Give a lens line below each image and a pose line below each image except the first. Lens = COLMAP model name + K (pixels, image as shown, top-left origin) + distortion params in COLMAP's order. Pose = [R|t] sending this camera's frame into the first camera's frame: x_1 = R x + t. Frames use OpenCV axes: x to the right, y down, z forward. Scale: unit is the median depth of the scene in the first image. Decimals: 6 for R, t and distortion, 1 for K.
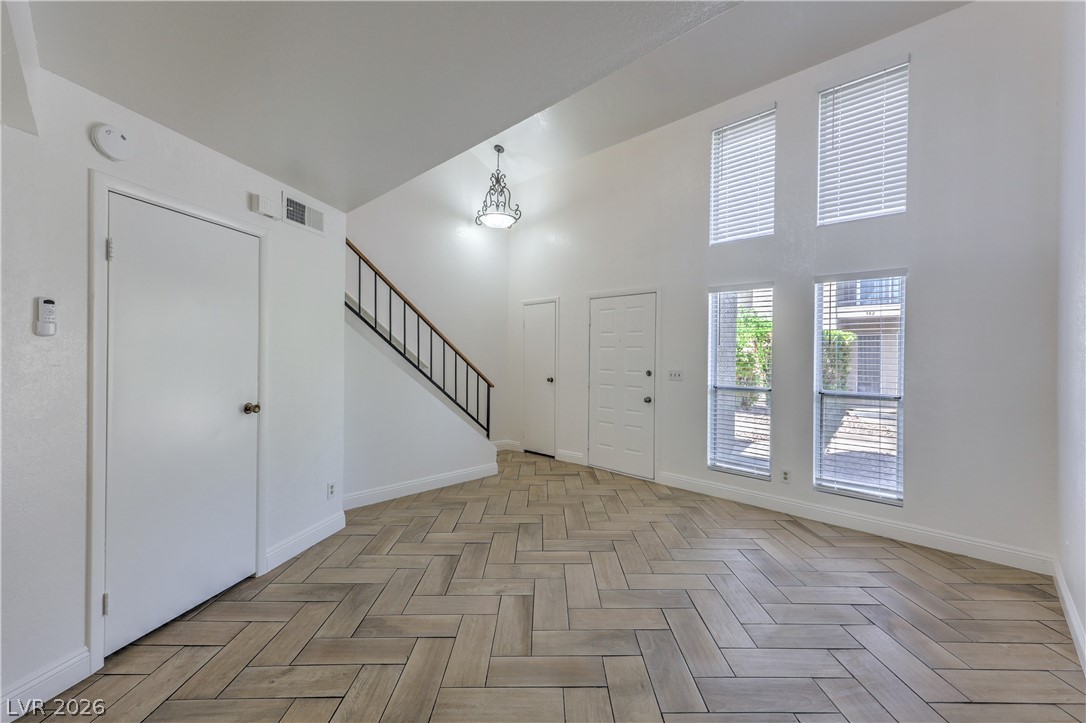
lens RADIAL K [[441.3, 0, 550.4], [0, 441.3, 356.6], [0, 0, 1]] dist [0.004372, 0.000473]
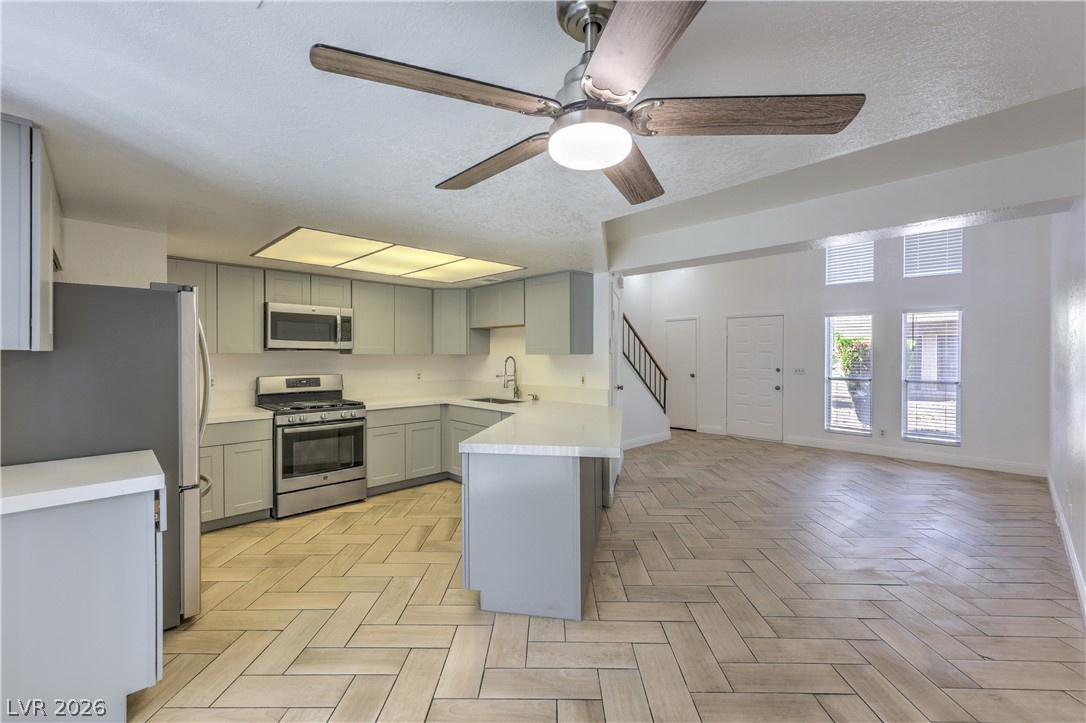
lens RADIAL K [[455.3, 0, 542.3], [0, 455.3, 357.7], [0, 0, 1]] dist [0.002419, 0.000754]
pose [[0.999501, -0.006658, -0.030882, -0.636151], [0.006681, 0.999977, 0.000623, -0.011313], [0.030877, -0.000829, 0.999523, -0.676984]]
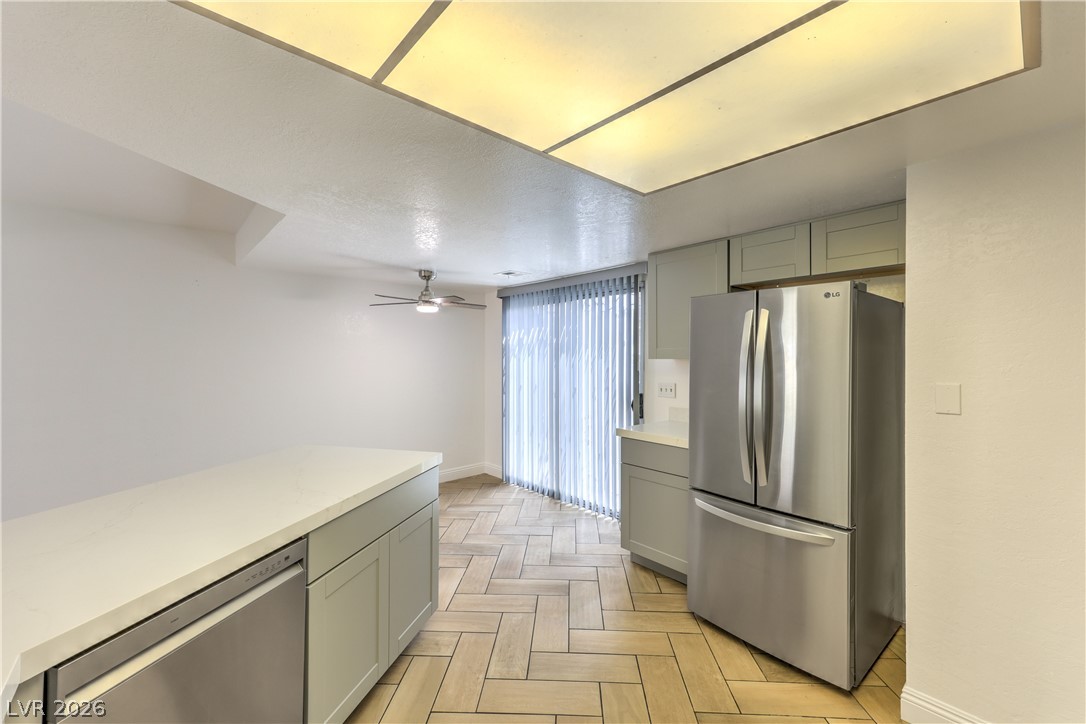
lens RADIAL K [[444.1, 0, 547.4], [0, 444.1, 345.9], [0, 0, 1]] dist [0.000105, -0.000102]
pose [[-0.997404, -0.012005, 0.071006, -0.957859], [-0.012963, 0.999831, -0.013048, -0.032891], [-0.070837, -0.013935, -0.997391, 0.563633]]
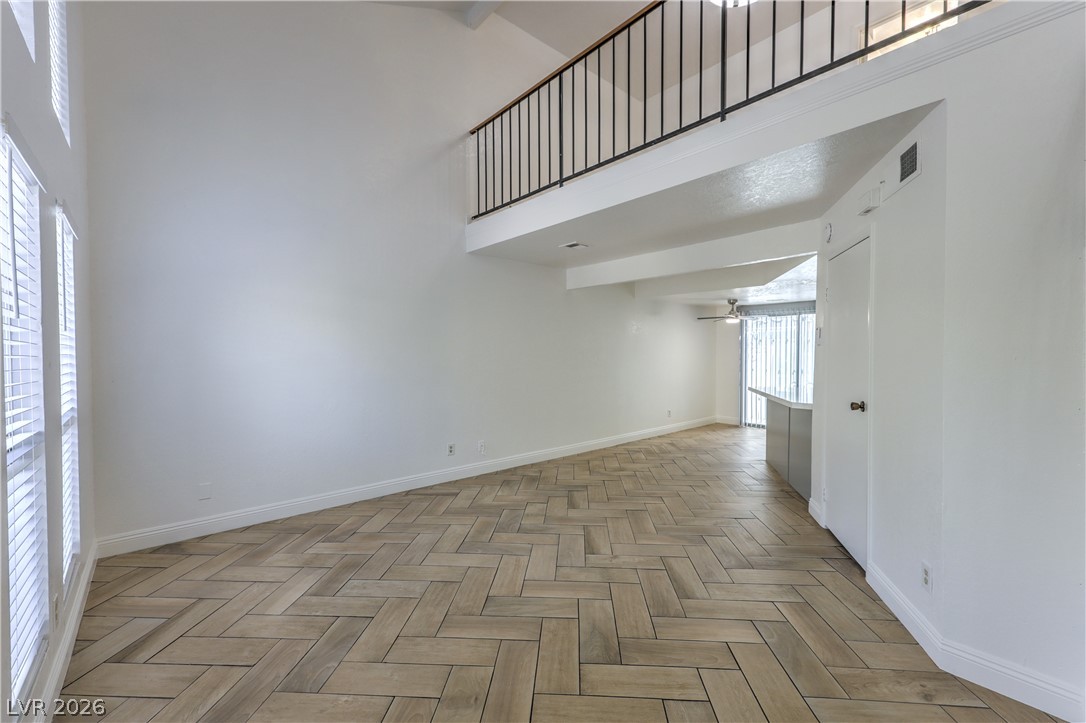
lens RADIAL K [[439.9, 0, 549.8], [0, 439.9, 359.7], [0, 0, 1]] dist [0.003242, 0.000480]
pose [[-0.997108, -0.006469, 0.075718, -0.018253], [-0.004814, 0.999746, 0.022020, -0.007489], [-0.075842, 0.021592, -0.996886, 1.389392]]
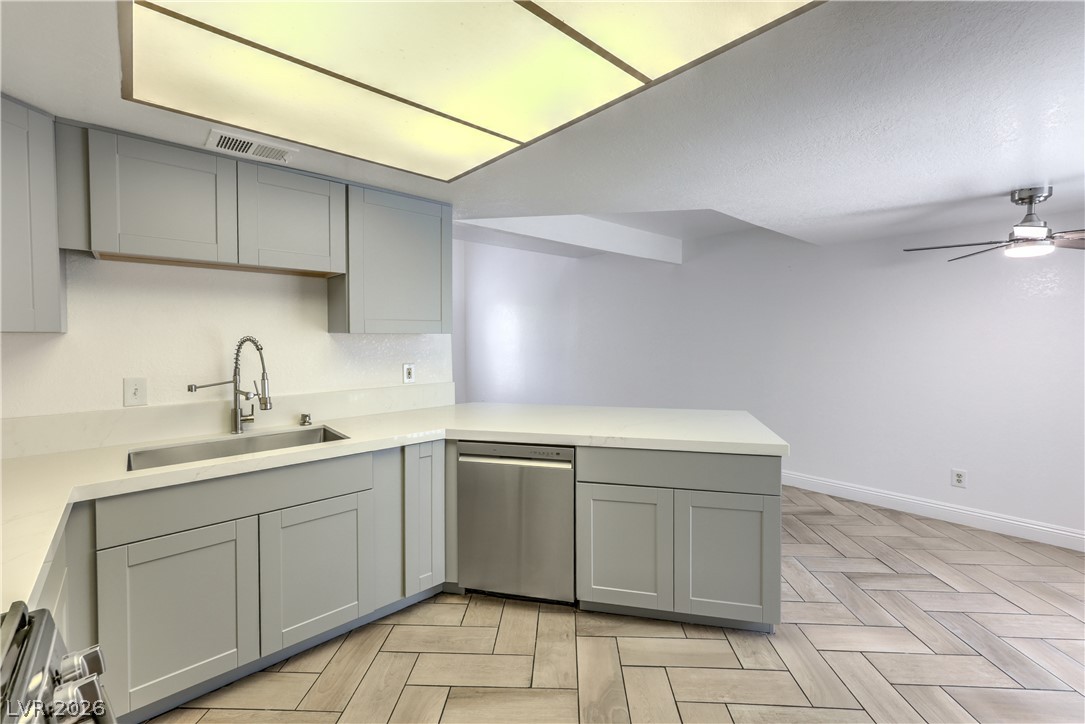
lens RADIAL K [[443.6, 0, 546.9], [0, 443.6, 345.9], [0, 0, 1]] dist [0.000105, -0.000102]
pose [[0.077116, -0.040109, 0.996215, -1.286555], [0.009577, 0.999174, 0.039486, -0.025808], [-0.996976, 0.006495, 0.077436, 0.193473]]
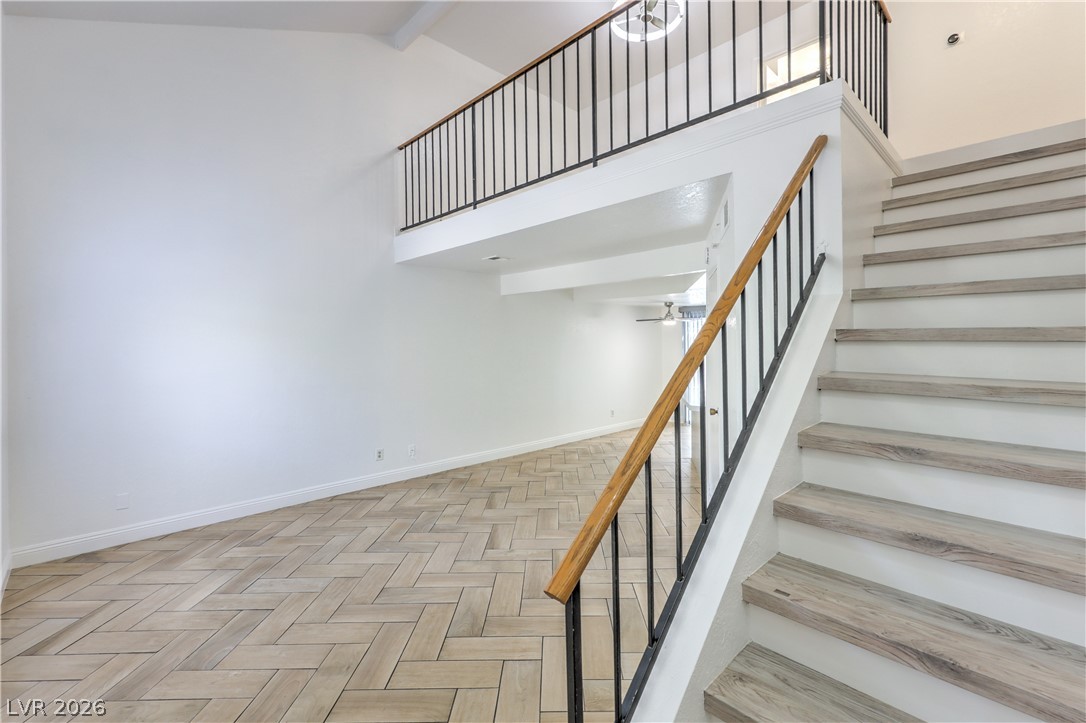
lens RADIAL K [[469.4, 0, 553.8], [0, 469.4, 343.7], [0, 0, 1]] dist [0.004598, 0.000227]
pose [[-0.999826, 0.001829, 0.018583, -0.171346], [0.001884, 0.999994, 0.002926, -0.048205], [-0.018578, 0.002960, -0.999823, 1.522294]]
